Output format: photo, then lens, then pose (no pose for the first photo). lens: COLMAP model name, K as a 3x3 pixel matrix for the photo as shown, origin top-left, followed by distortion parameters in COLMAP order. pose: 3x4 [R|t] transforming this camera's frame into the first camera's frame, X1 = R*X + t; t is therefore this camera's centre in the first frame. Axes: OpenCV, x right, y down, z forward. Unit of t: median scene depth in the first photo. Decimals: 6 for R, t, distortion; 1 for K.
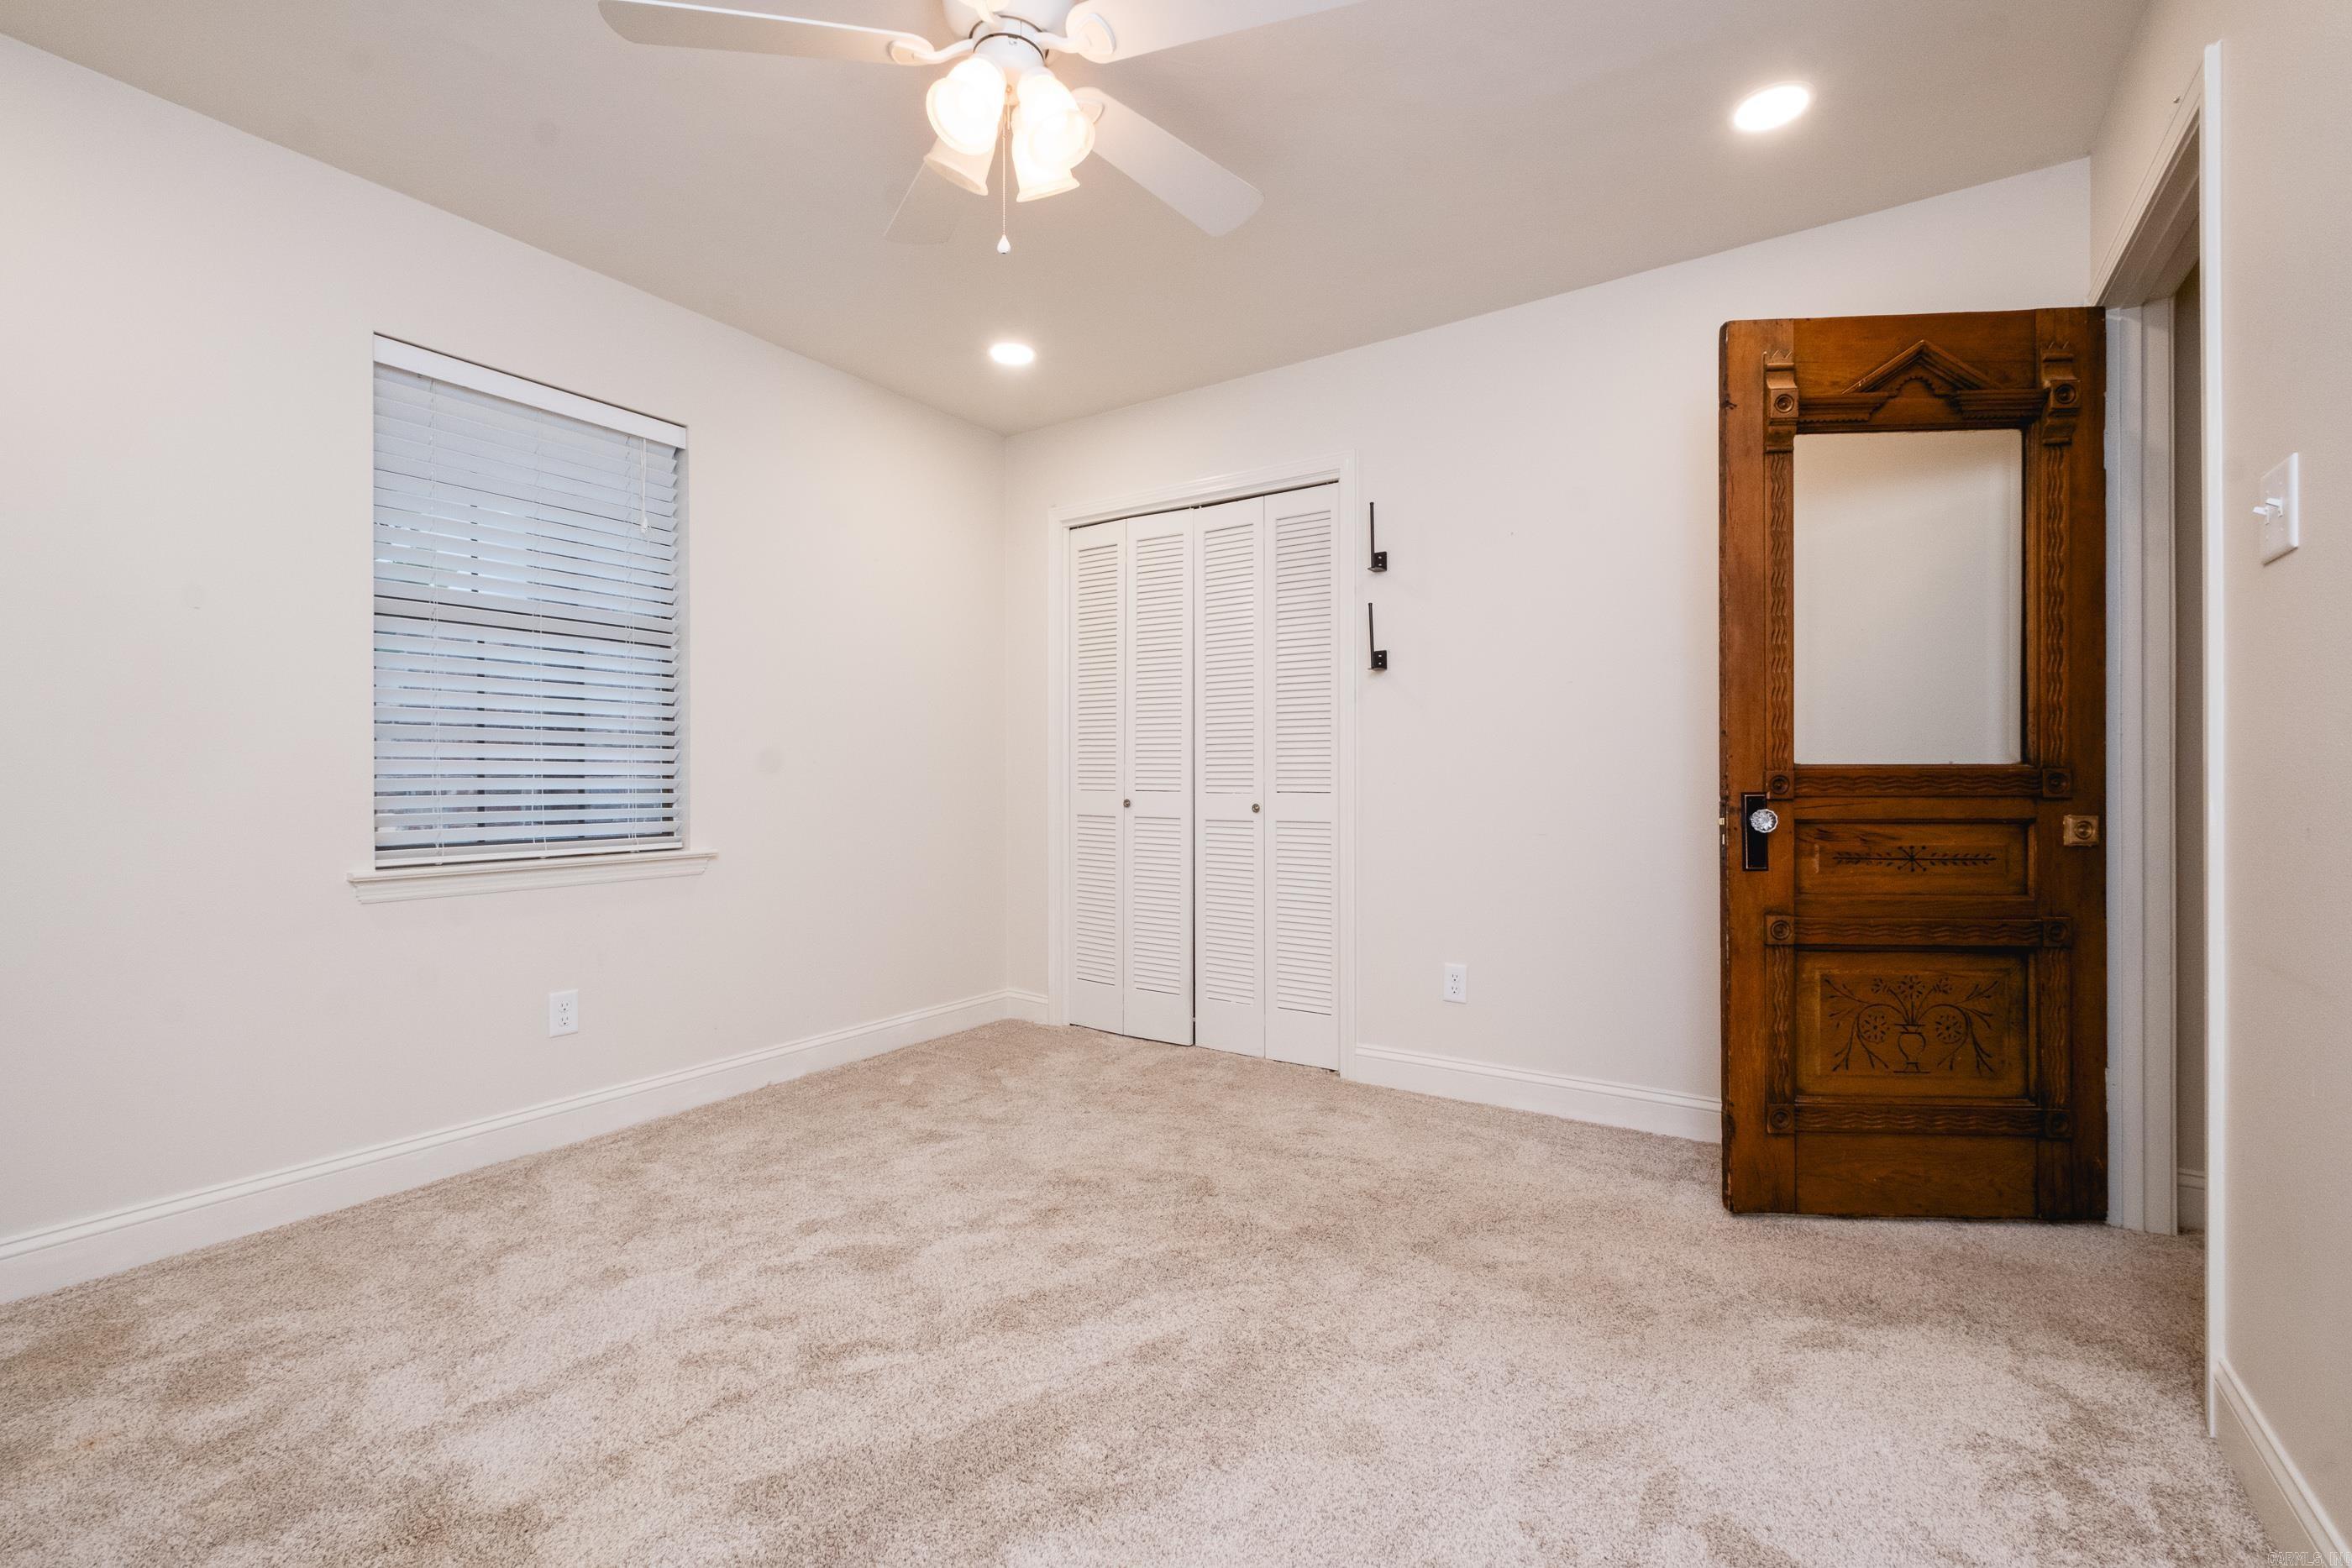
lens RADIAL K [[1017.4, 0, 1177.5], [0, 1017.4, 786.5], [0, 0, 1]] dist [0.008047, -0.005017]
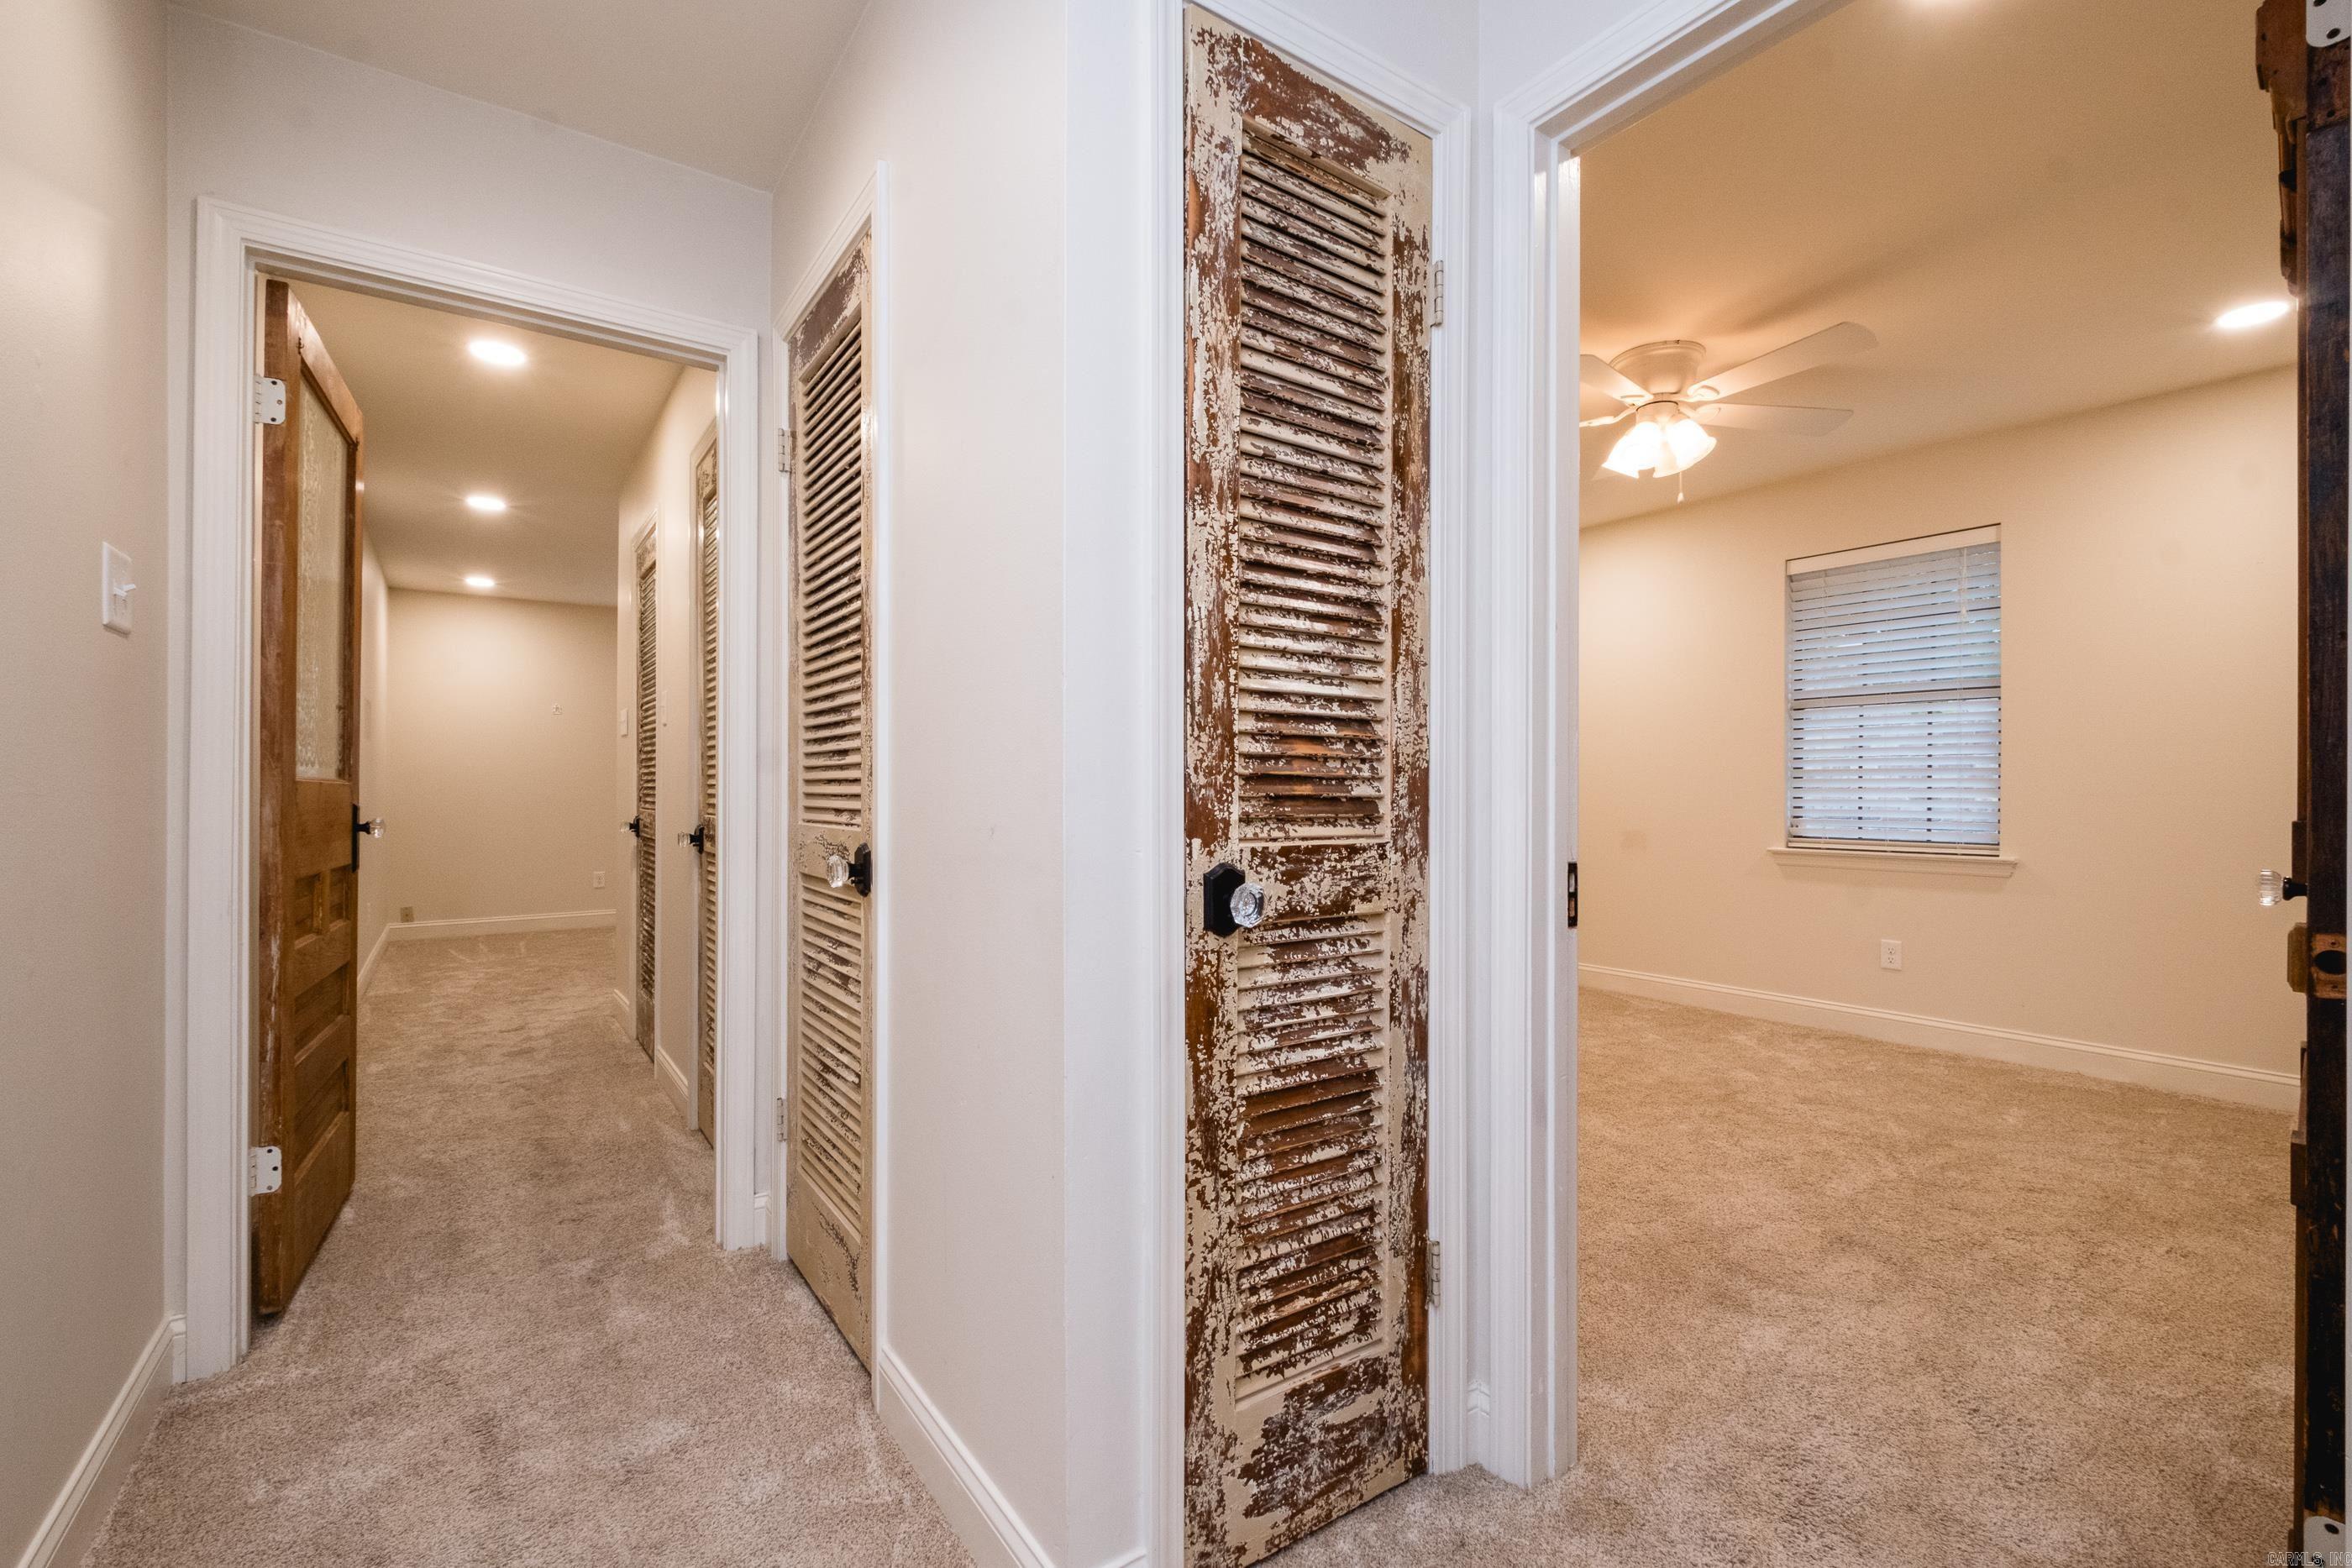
lens RADIAL K [[1017.4, 0, 1181.4], [0, 1017.4, 780.3], [0, 0, 1]] dist [0.008047, -0.005017]
pose [[-0.357471, -0.001058, -0.933924, 1.111720], [-0.004717, 0.999989, 0.000673, -0.030809], [0.933912, 0.004646, -0.357472, 0.520220]]
